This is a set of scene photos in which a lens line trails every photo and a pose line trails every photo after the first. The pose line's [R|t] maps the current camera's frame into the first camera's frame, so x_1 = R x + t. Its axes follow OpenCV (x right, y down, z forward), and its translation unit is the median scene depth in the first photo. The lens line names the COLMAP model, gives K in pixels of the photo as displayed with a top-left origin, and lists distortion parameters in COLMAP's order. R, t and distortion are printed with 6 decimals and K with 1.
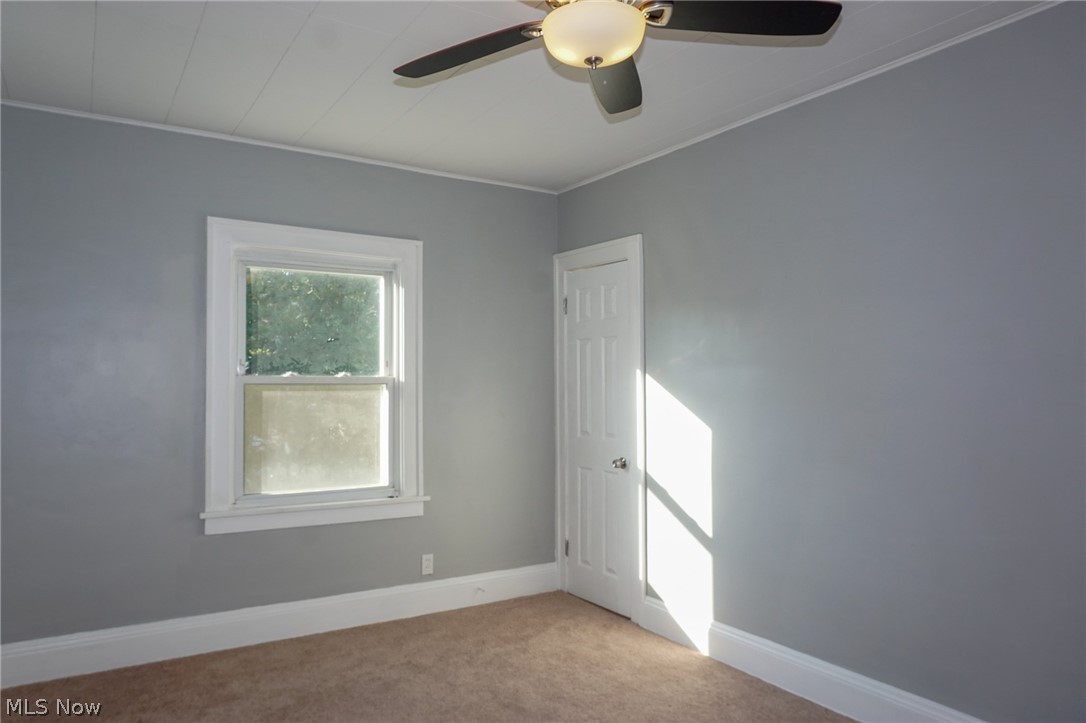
lens RADIAL K [[739.7, 0, 543.0], [0, 739.7, 361.5], [0, 0, 1]] dist [0.003729, 0.001476]
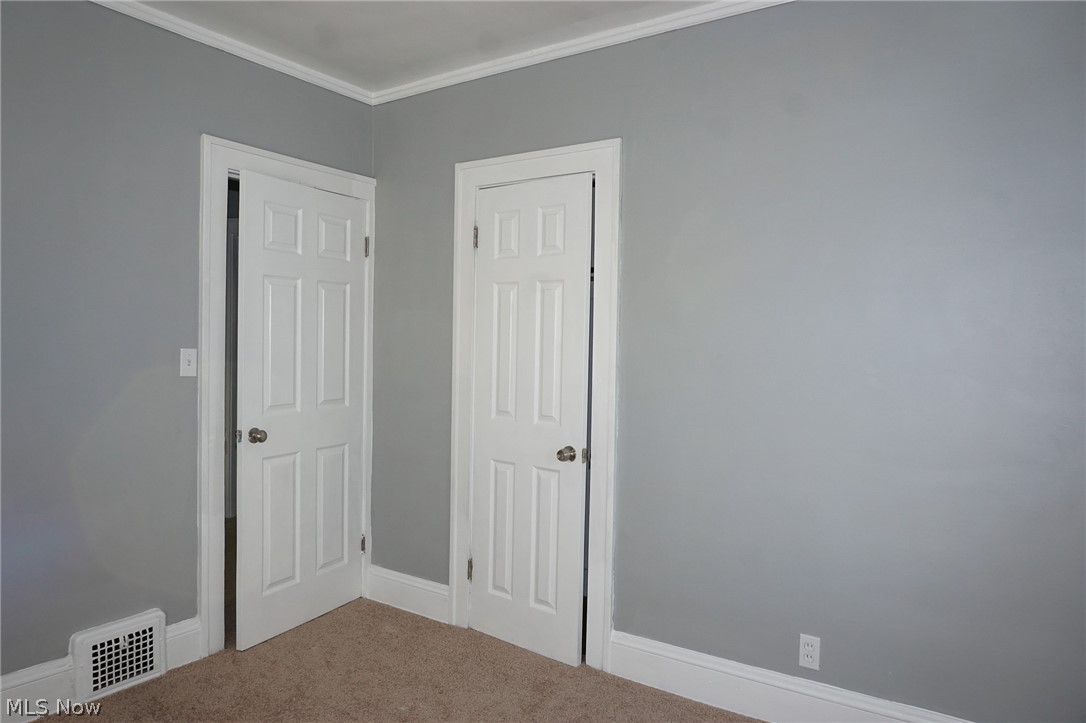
lens RADIAL K [[739.7, 0, 543.0], [0, 739.7, 361.5], [0, 0, 1]] dist [0.003729, 0.001476]
pose [[0.916016, 0.006237, 0.401092, -0.198663], [-0.027306, 0.998529, 0.046836, 0.011379], [-0.400210, -0.053855, 0.914839, 0.320872]]
